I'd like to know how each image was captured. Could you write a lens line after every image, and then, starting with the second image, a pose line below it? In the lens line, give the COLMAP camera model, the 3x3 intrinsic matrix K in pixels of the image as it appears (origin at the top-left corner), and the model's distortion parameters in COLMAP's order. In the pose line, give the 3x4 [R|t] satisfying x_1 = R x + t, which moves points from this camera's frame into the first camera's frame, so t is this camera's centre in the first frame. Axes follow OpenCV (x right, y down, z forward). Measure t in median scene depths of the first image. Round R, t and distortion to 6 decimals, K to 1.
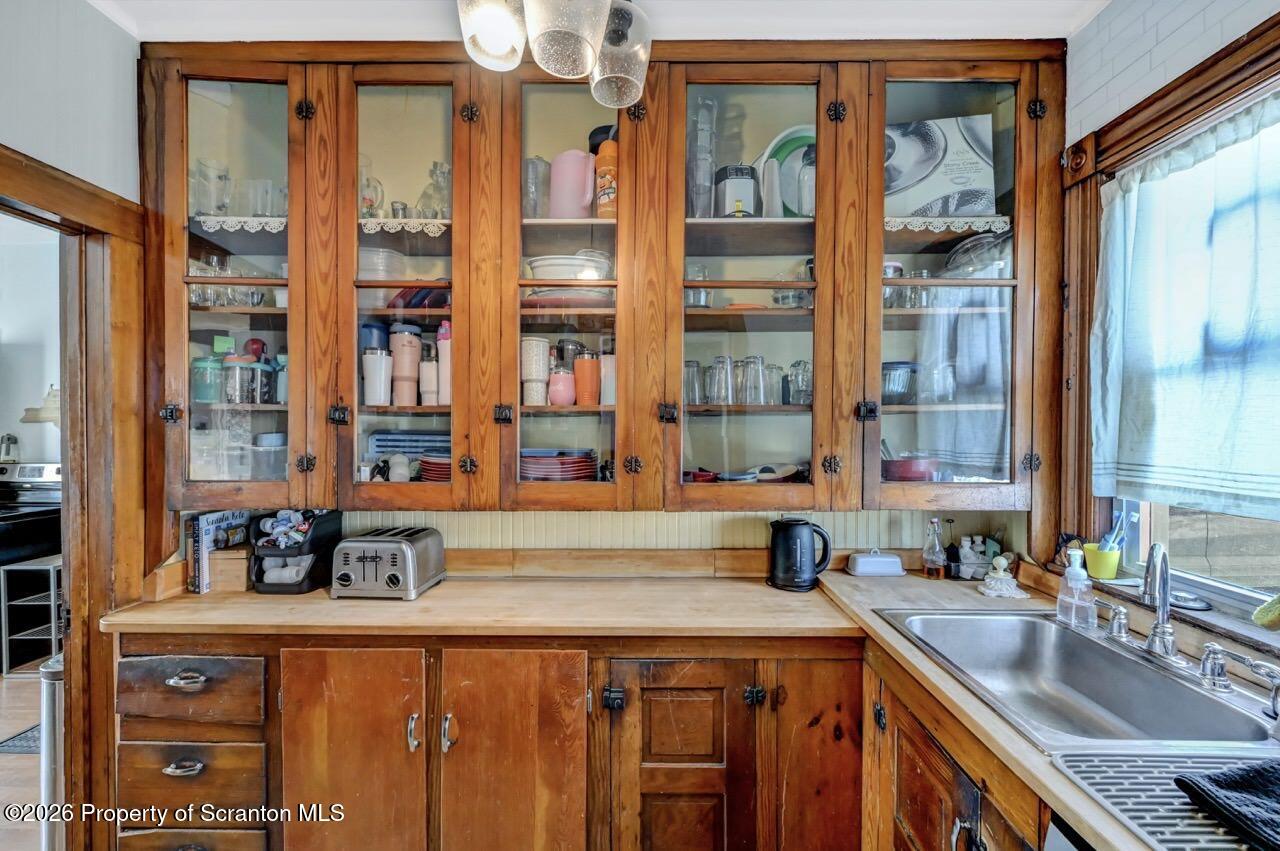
lens RADIAL K [[499.7, 0, 643.0], [0, 499.7, 441.6], [0, 0, 1]] dist [-0.001660, 0.000539]
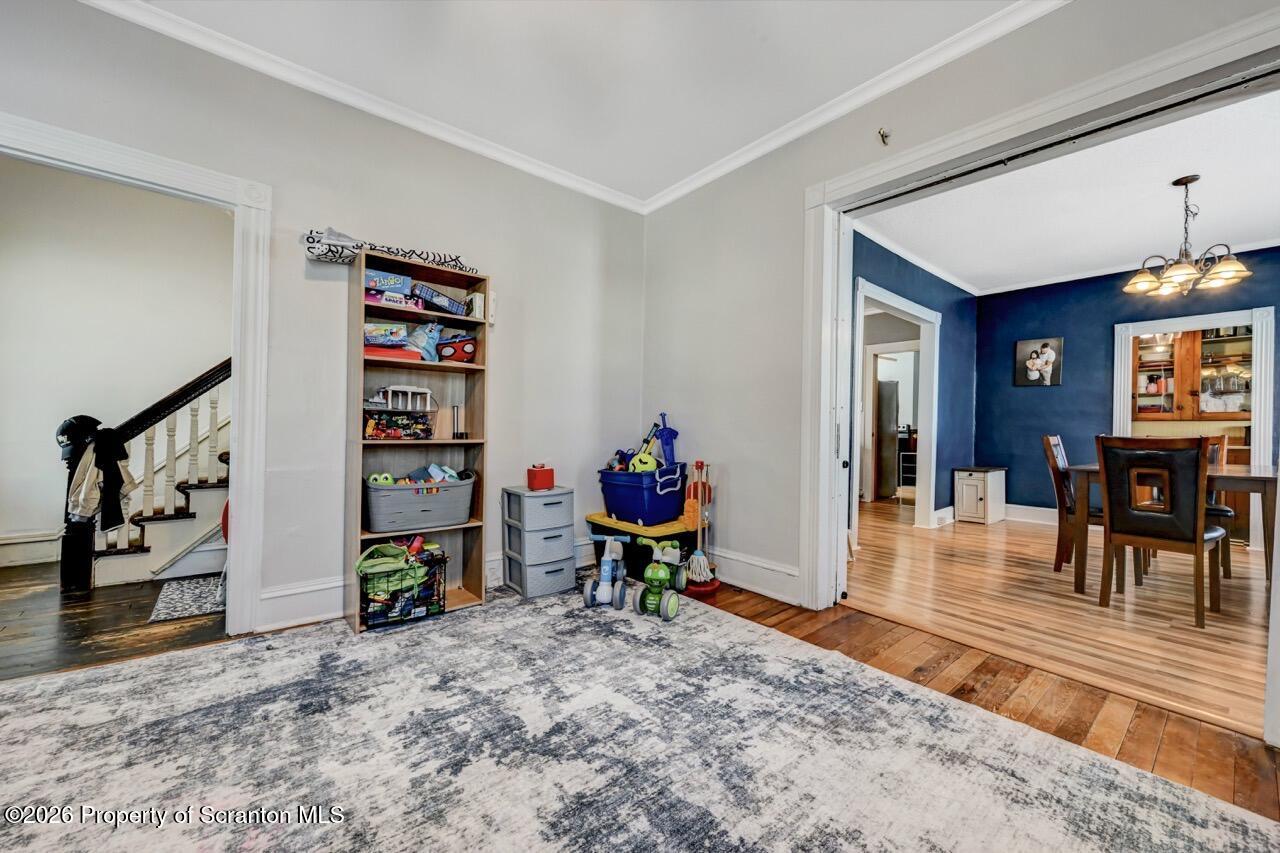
lens RADIAL K [[499.7, 0, 638.7], [0, 499.7, 427.9], [0, 0, 1]] dist [-0.001660, 0.000539]
pose [[0.636715, 0.006558, -0.771071, 0.290983], [-0.037237, 0.999059, -0.022251, 0.450740], [0.770199, 0.042880, 0.636360, -4.673724]]
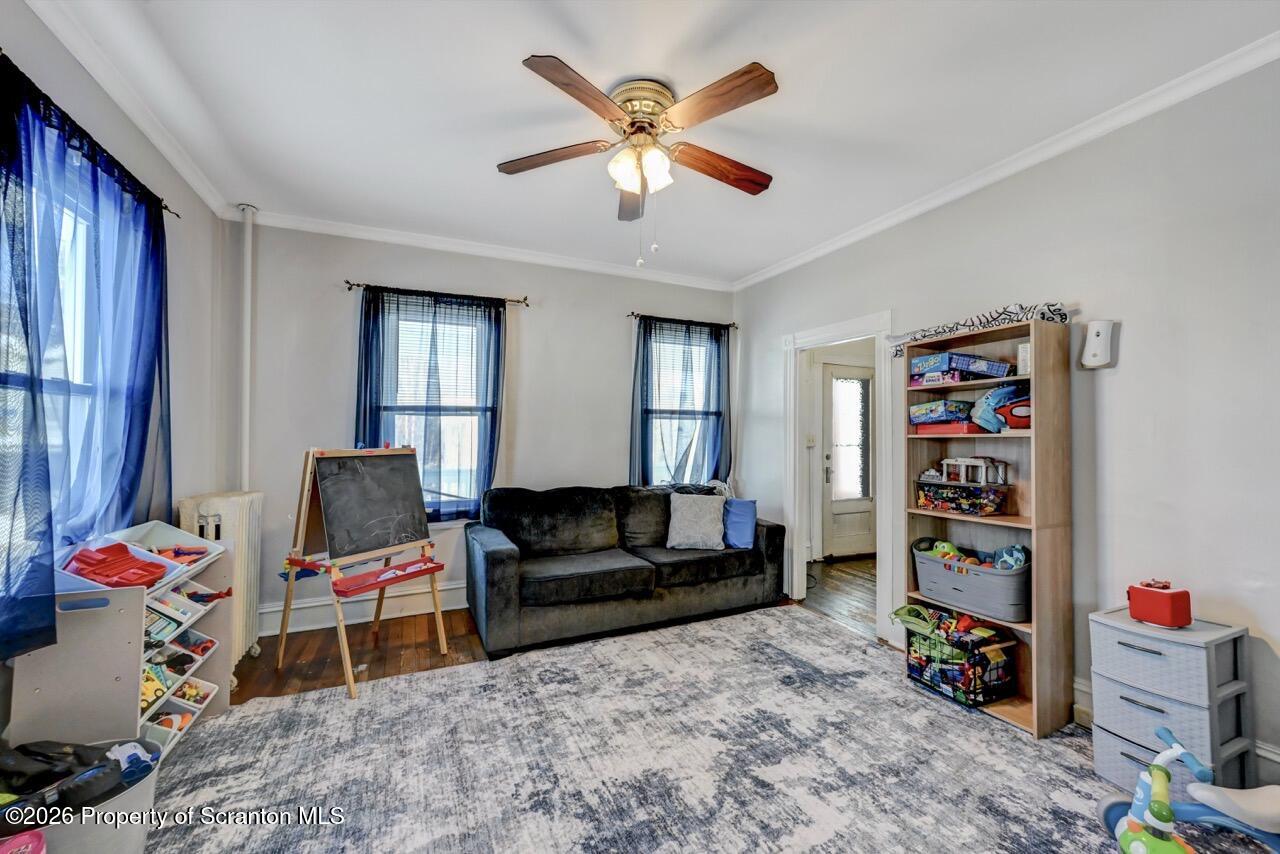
lens RADIAL K [[499.7, 0, 653.6], [0, 499.7, 429.3], [0, 0, 1]] dist [-0.001660, 0.000539]
pose [[-0.900673, -0.012575, -0.434316, 0.141402], [-0.016390, 0.999853, 0.005040, 0.202311], [0.434189, 0.011658, -0.900747, -3.095447]]
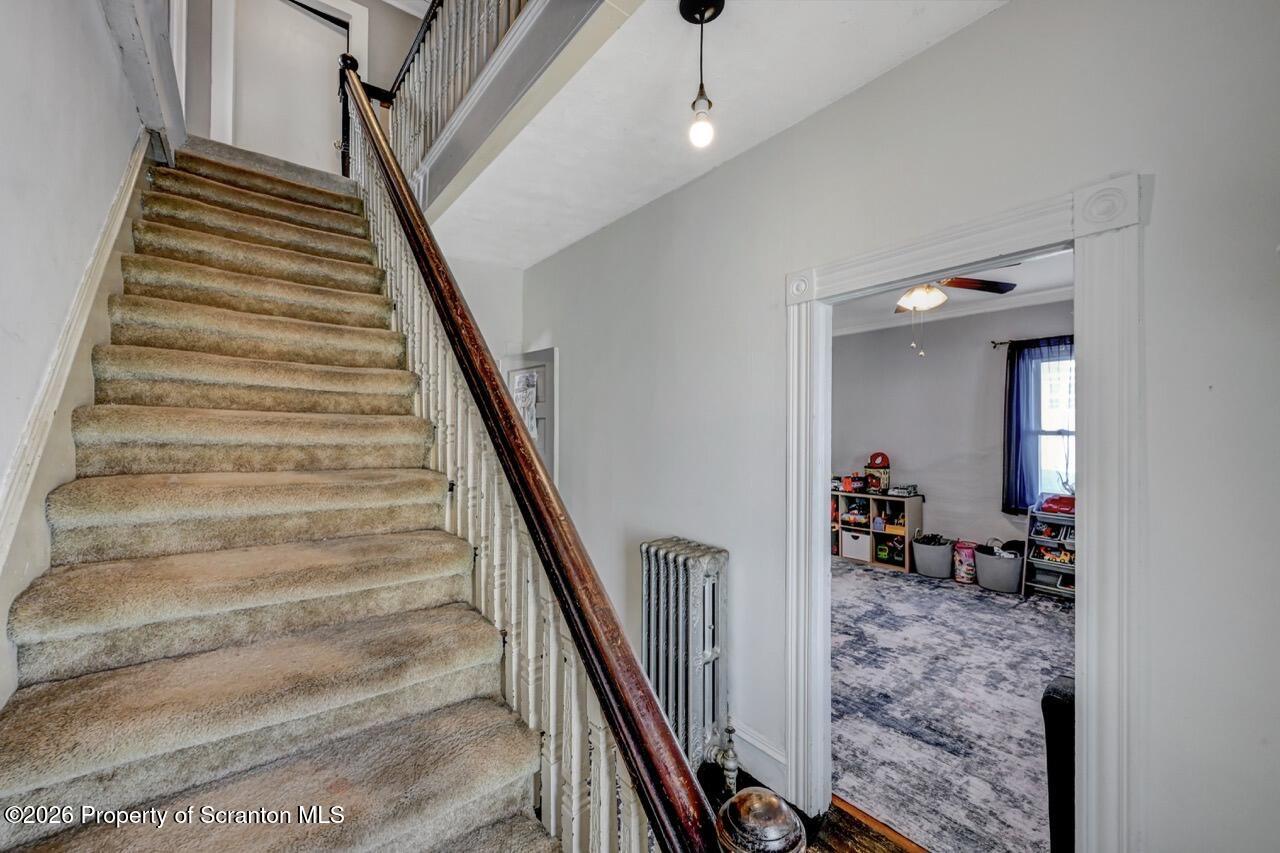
lens RADIAL K [[499.7, 0, 646.4], [0, 499.7, 424.6], [0, 0, 1]] dist [-0.001660, 0.000539]
pose [[0.775676, 0.002885, 0.631124, -2.954018], [0.014222, 0.999656, -0.022050, 0.106976], [-0.630970, 0.026080, 0.775368, -5.398461]]
